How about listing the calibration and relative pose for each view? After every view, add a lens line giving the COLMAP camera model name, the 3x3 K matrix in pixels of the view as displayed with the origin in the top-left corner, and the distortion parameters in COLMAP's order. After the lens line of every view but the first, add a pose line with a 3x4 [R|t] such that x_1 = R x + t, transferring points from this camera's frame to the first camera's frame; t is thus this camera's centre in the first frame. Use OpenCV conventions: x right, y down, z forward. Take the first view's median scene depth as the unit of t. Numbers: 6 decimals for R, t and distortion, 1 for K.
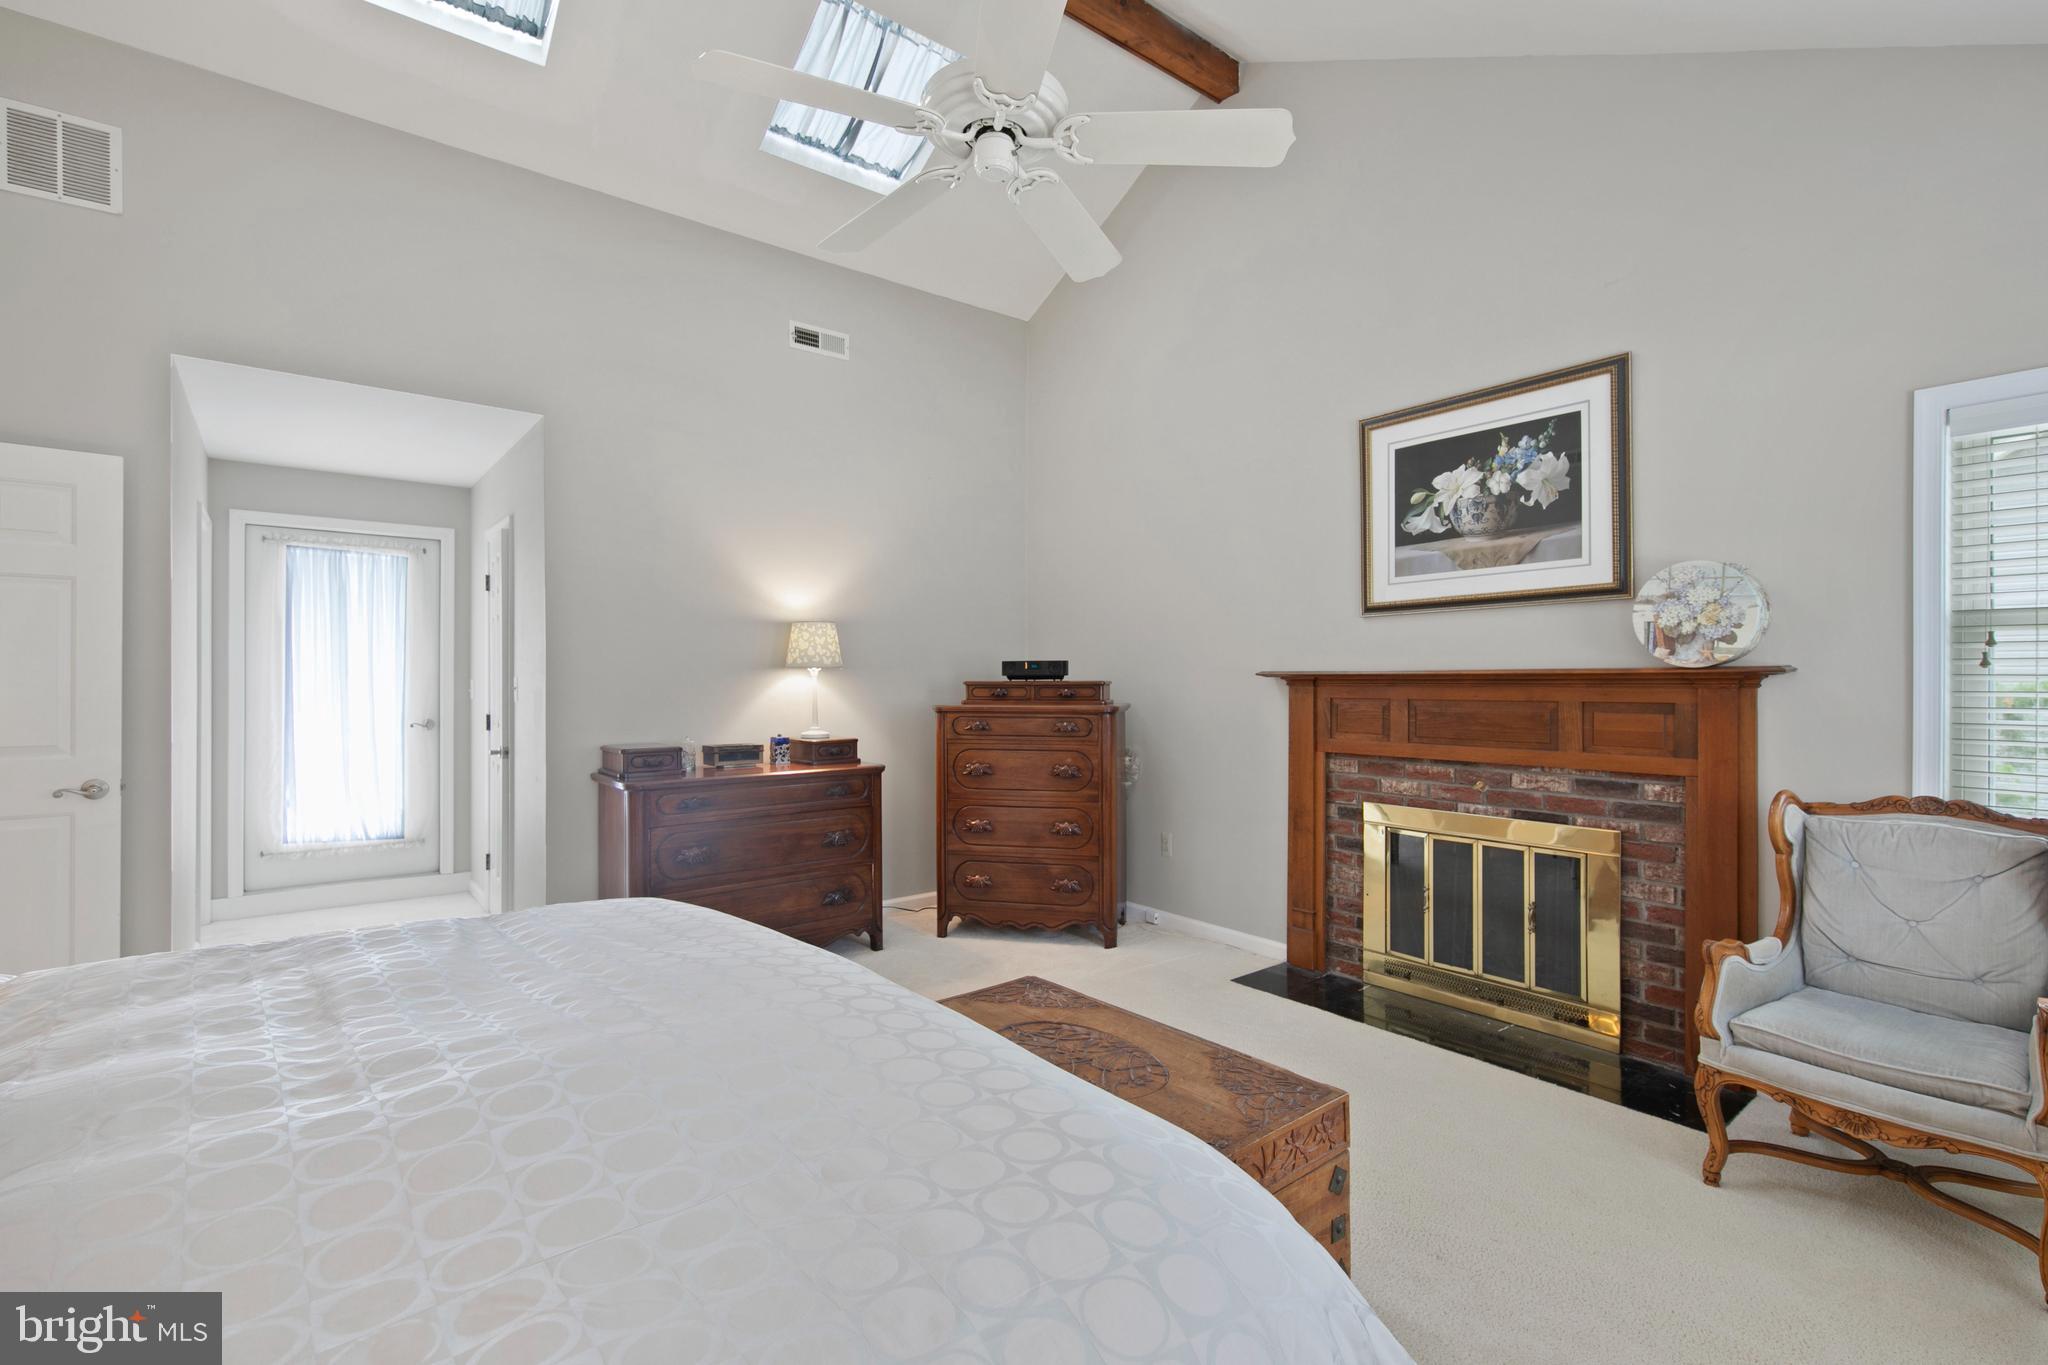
lens RADIAL K [[916.8, 0, 1036.4], [0, 916.8, 684.3], [0, 0, 1]] dist [0.004158, -0.000103]
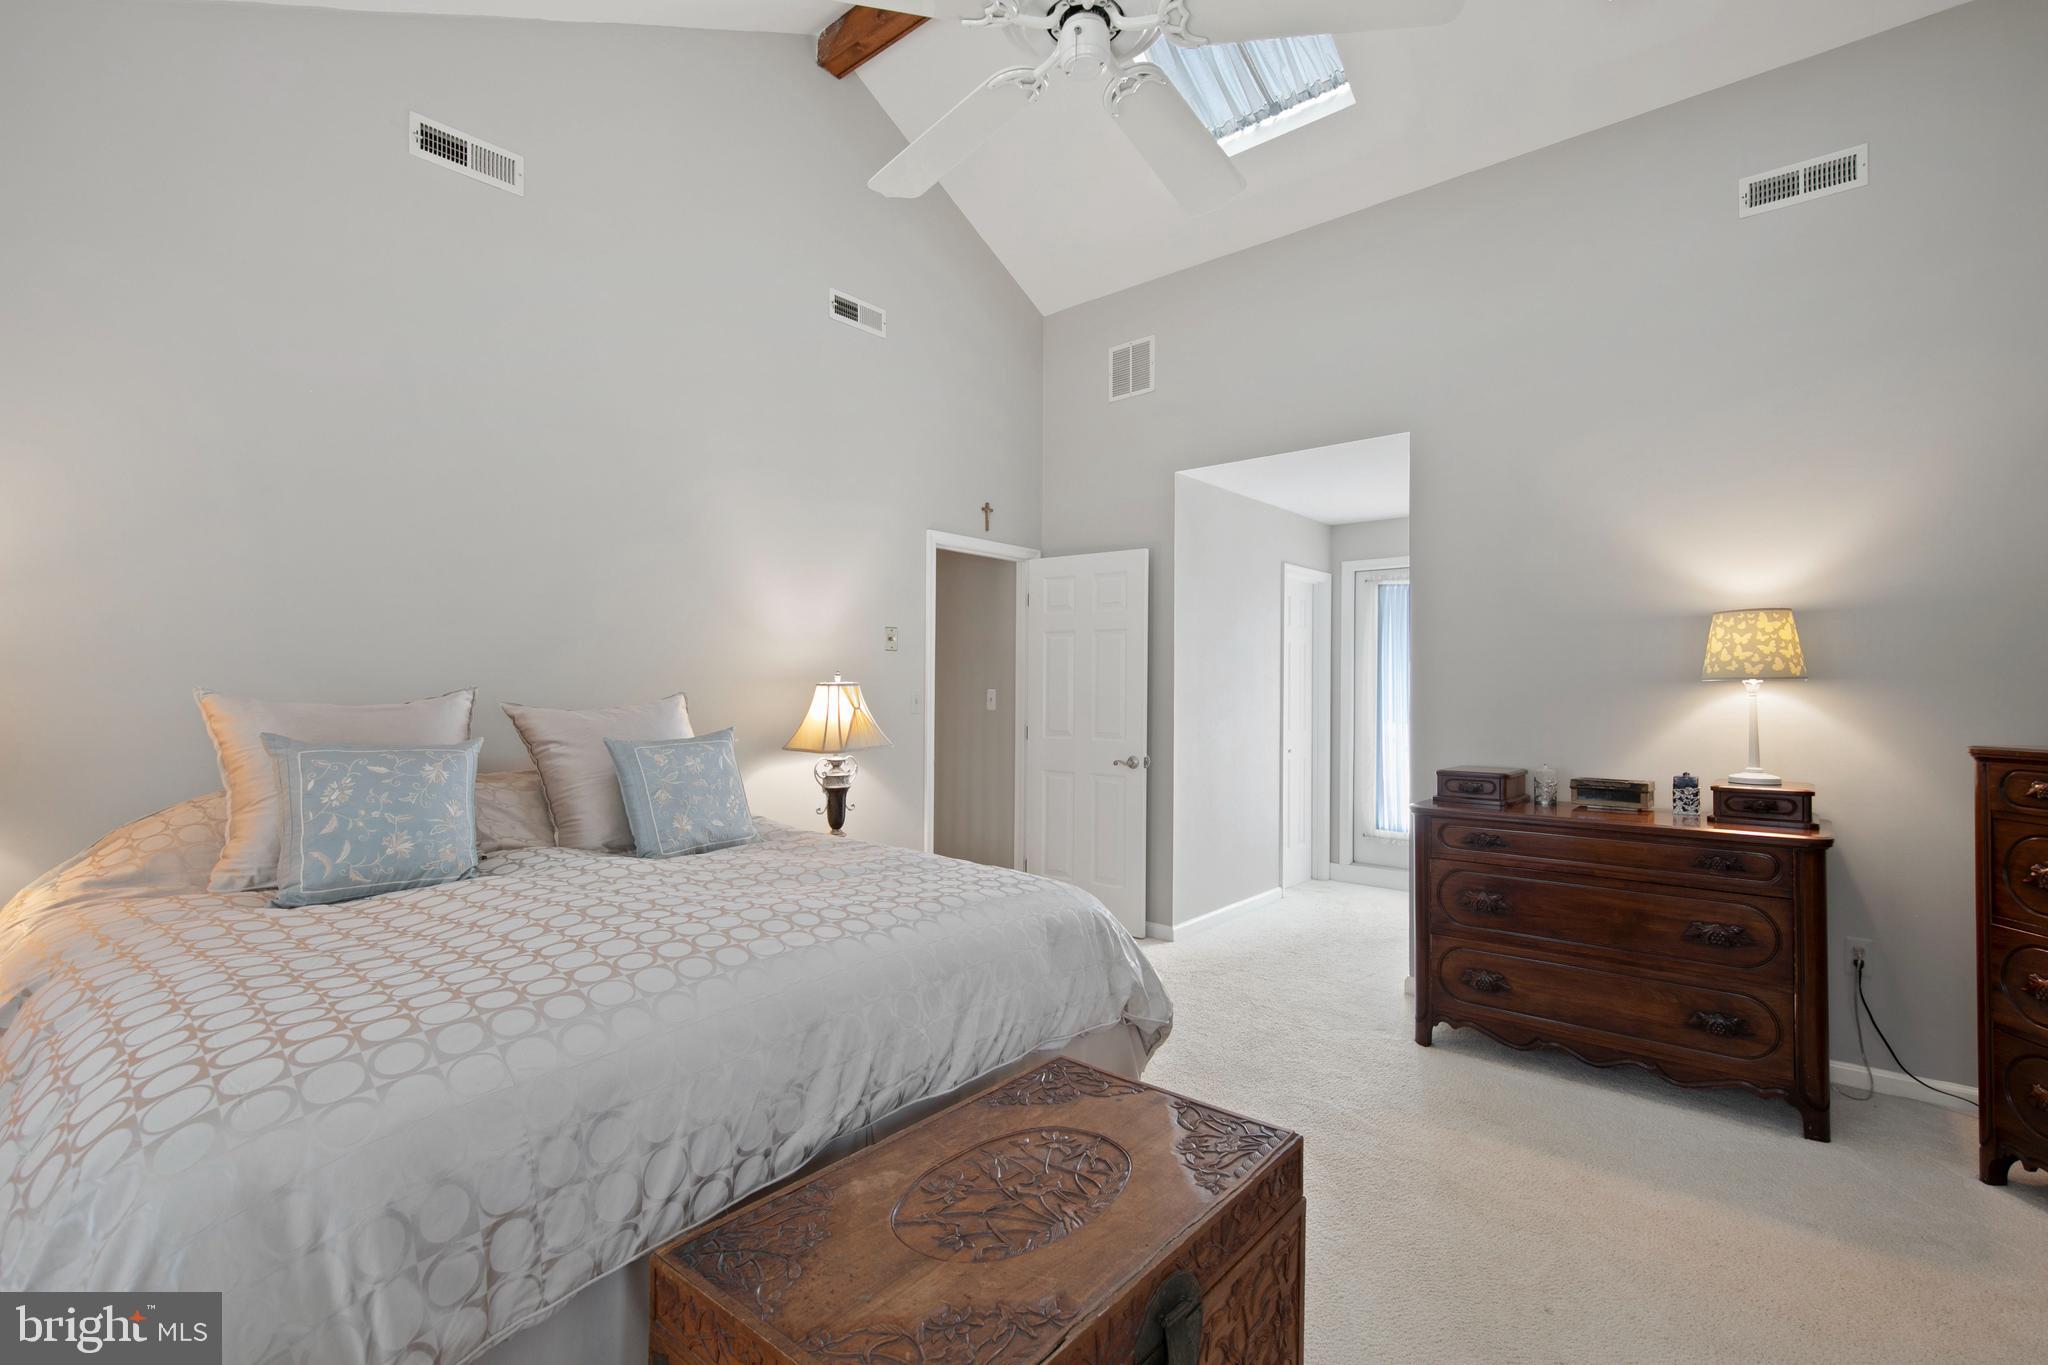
lens RADIAL K [[916.8, 0, 1026.0], [0, 916.8, 687.0], [0, 0, 1]] dist [0.004158, -0.000103]
pose [[0.185632, -0.003726, -0.982612, 0.331291], [-0.011259, 0.999919, -0.005919, -0.002471], [0.982555, 0.012162, 0.185575, 0.358895]]
